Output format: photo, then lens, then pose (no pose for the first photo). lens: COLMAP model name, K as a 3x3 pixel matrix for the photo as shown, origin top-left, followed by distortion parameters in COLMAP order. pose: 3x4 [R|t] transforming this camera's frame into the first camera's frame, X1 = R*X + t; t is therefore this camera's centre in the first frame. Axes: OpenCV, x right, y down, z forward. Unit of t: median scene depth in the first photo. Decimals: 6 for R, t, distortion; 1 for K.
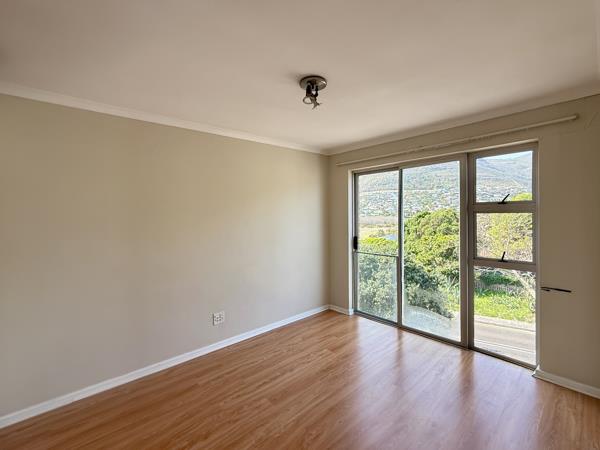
lens RADIAL K [[282.2, 0, 300.0], [0, 282.2, 225.0], [0, 0, 1]] dist [0.000253, -0.000070]
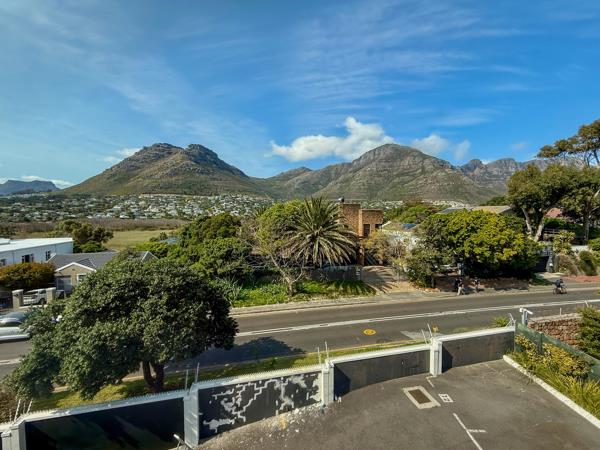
lens RADIAL K [[249.9, 0, 300.0], [0, 249.9, 225.0], [0, 0, 1]] dist [0.000029, 0.000084]
pose [[0.711553, -0.013687, 0.702499, 0.049056], [0.018911, 0.999821, 0.000325, -0.009570], [-0.702378, 0.013053, 0.711685, 0.117429]]
